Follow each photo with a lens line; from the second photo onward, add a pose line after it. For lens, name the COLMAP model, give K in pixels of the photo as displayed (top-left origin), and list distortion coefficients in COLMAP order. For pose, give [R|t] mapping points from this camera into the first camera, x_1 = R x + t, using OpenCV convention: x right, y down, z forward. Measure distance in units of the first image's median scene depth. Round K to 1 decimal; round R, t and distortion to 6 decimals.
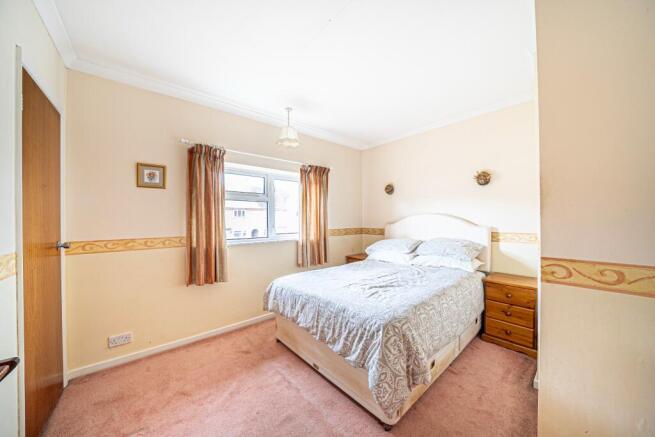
lens RADIAL K [[224.1, 0, 328.0], [0, 224.1, 220.7], [0, 0, 1]] dist [-0.017443, 0.000734]
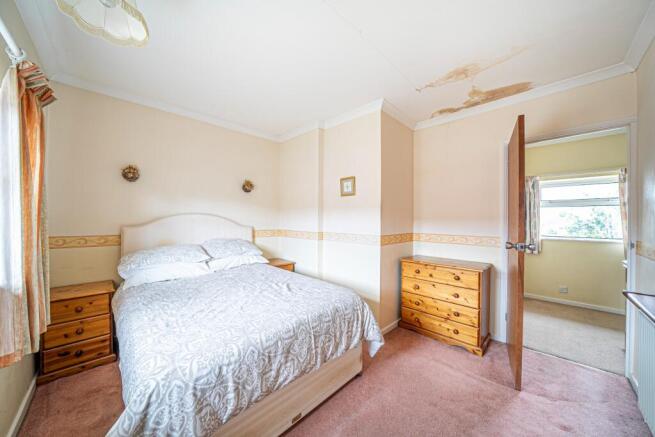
lens RADIAL K [[224.1, 0, 327.7], [0, 224.1, 219.4], [0, 0, 1]] dist [-0.017443, 0.000734]
pose [[-0.062893, 0.004267, 0.998011, -0.757919], [0.002144, 0.999989, -0.004140, -0.006531], [-0.998018, 0.001879, -0.062902, 0.889947]]
